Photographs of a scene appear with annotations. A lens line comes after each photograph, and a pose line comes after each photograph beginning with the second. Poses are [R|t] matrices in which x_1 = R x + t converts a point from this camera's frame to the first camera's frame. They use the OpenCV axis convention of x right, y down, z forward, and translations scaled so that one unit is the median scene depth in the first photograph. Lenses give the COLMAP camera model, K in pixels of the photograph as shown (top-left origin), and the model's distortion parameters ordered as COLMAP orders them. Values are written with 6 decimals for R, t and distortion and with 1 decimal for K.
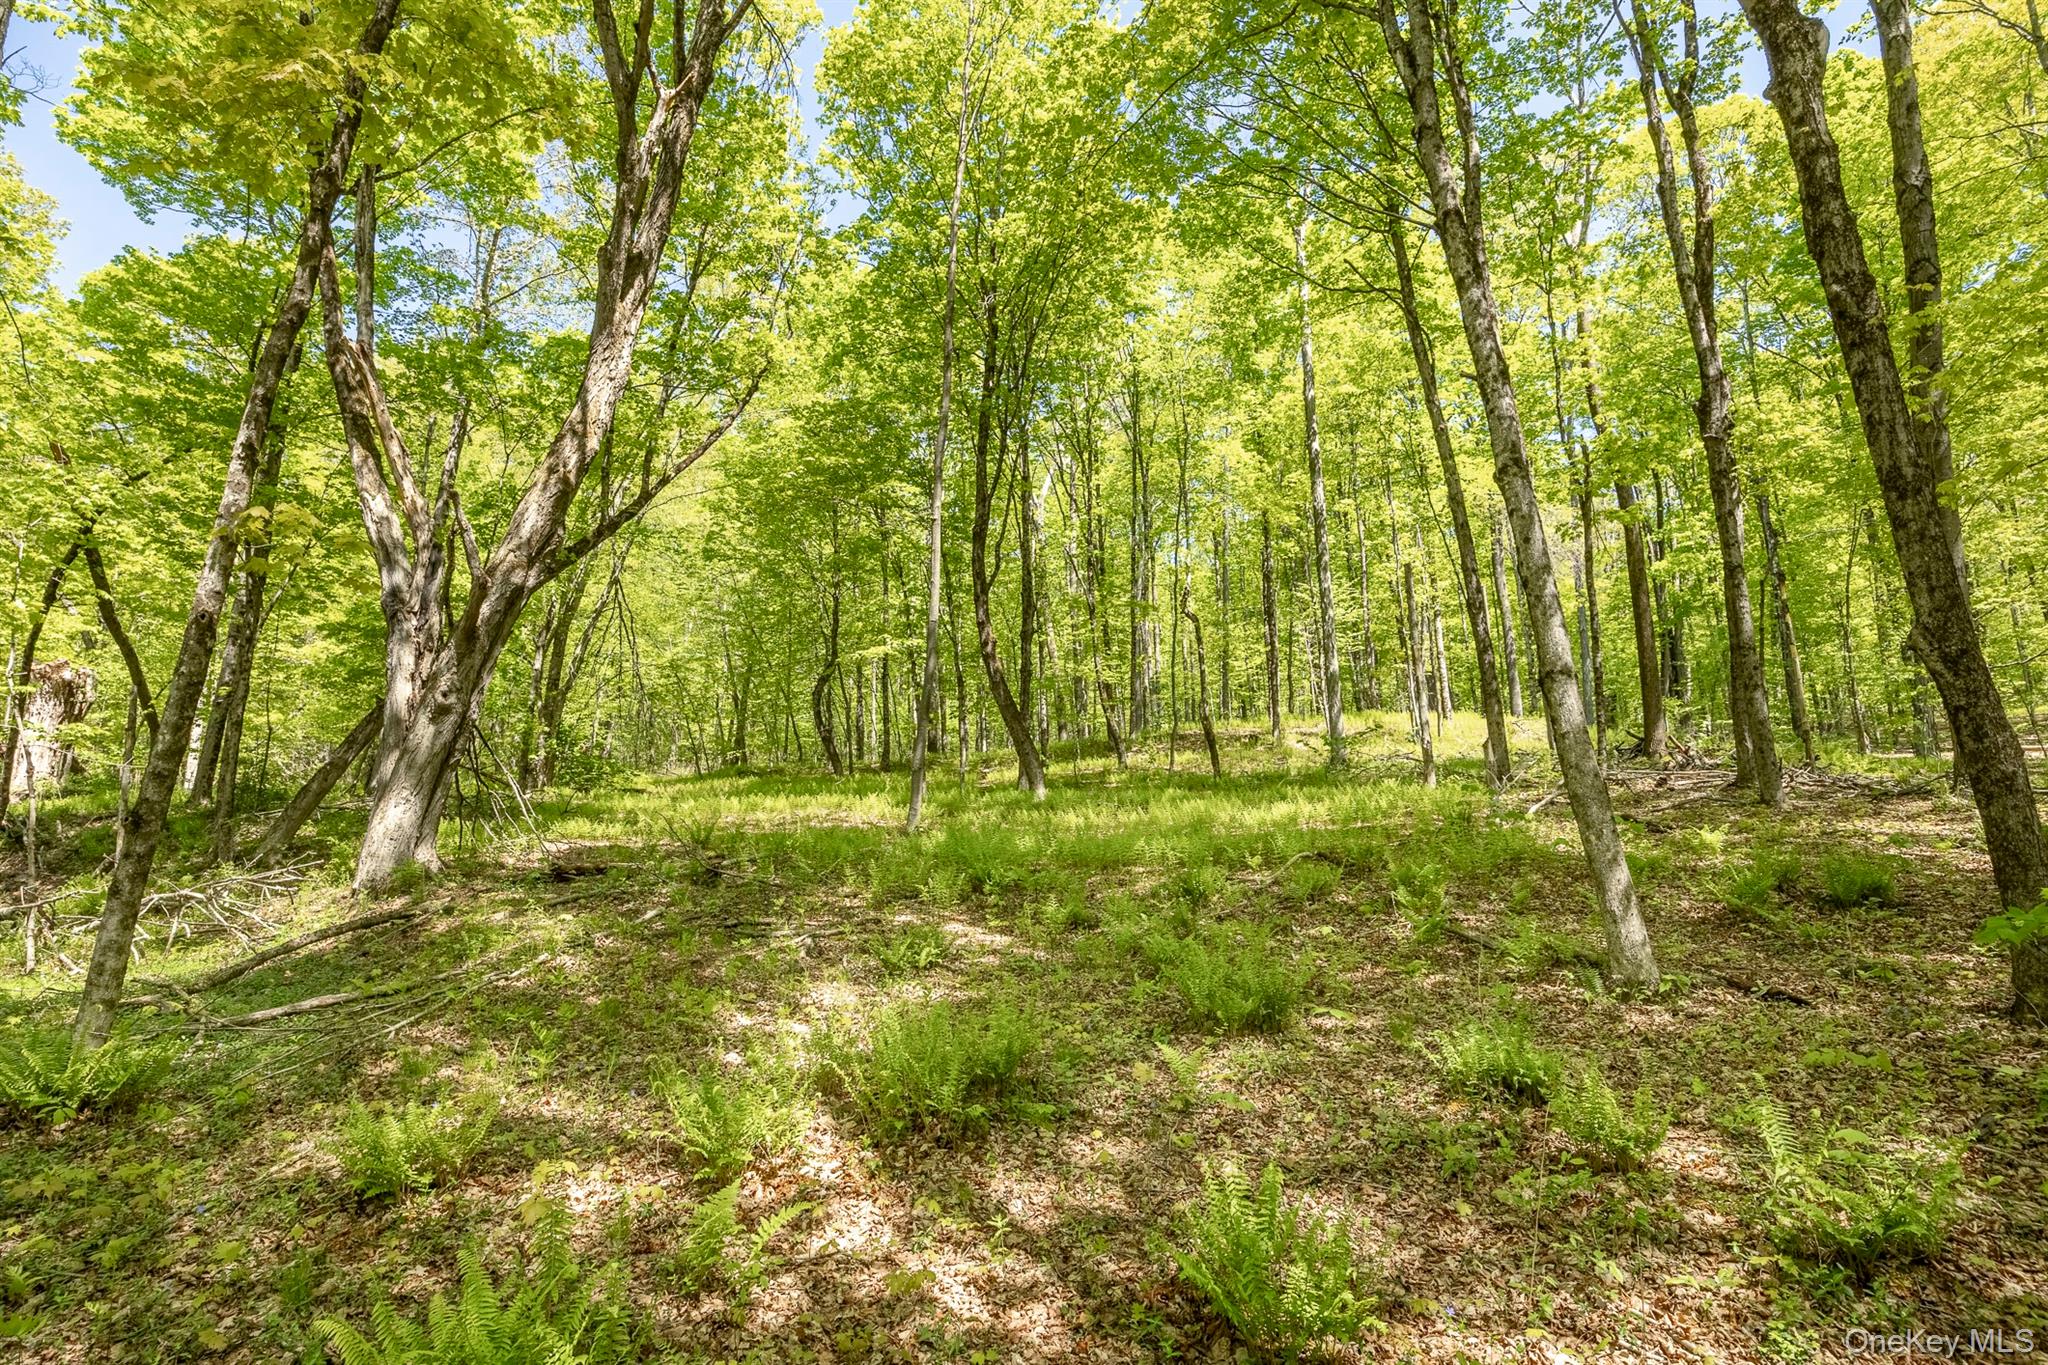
lens RADIAL K [[1053.3, 0, 1023.7], [0, 1053.3, 684.2], [0, 0, 1]] dist [-0.001791, -0.000629]
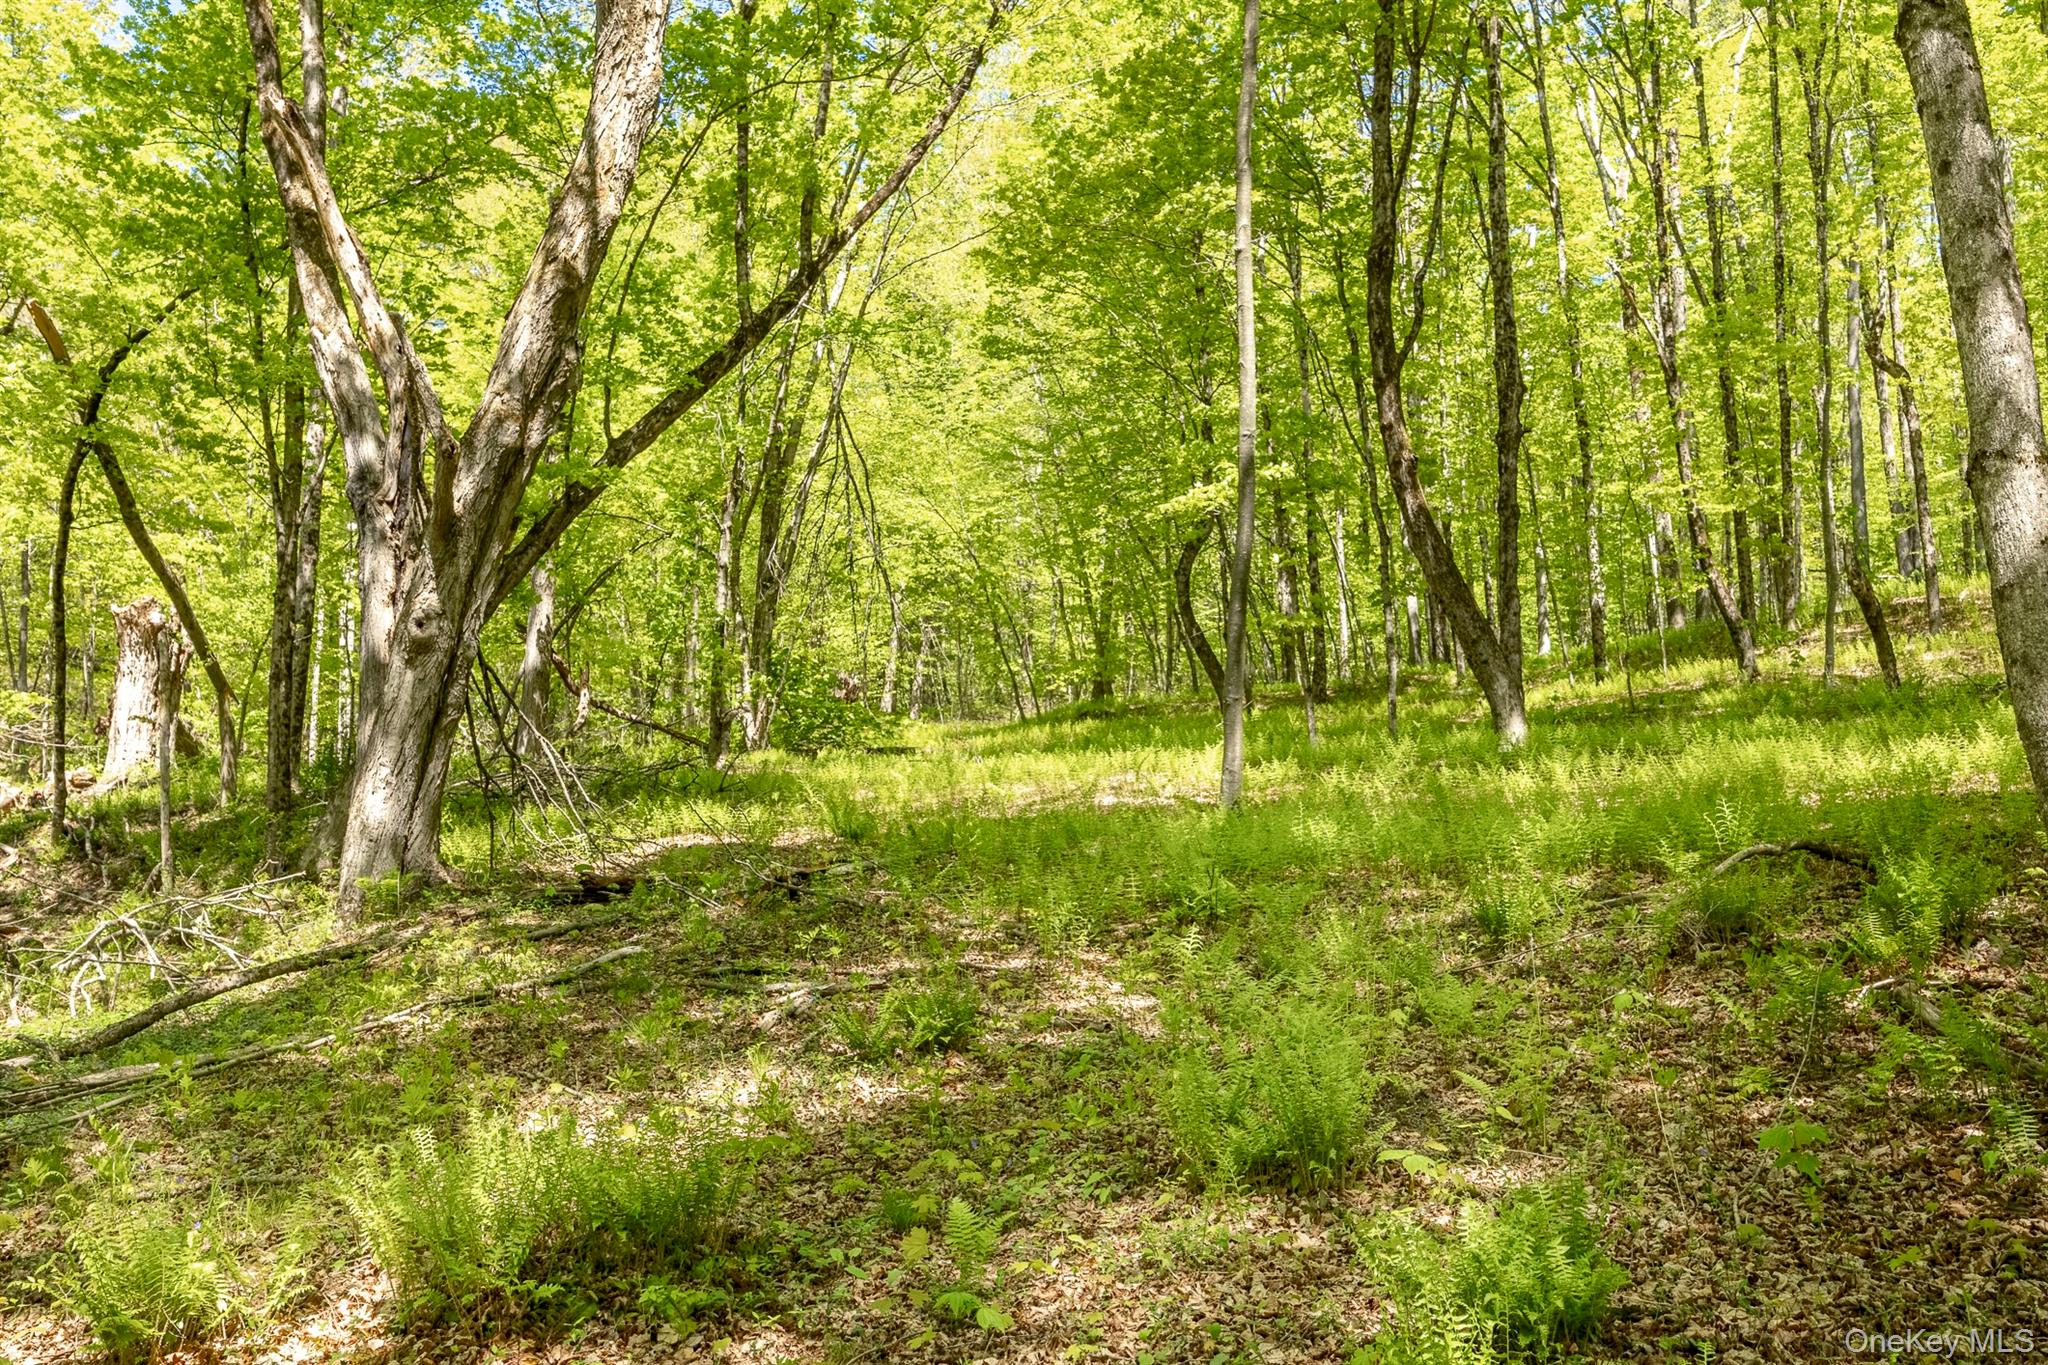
lens RADIAL K [[1853.8, 0, 1023.9], [0, 1853.8, 682.7], [0, 0, 1]] dist [0.009916, 0.005702]
pose [[0.928072, -0.044670, -0.369713, 0.213680], [0.071462, 0.995692, 0.059085, 0.004944], [0.365481, -0.081256, 0.927265, 0.048836]]
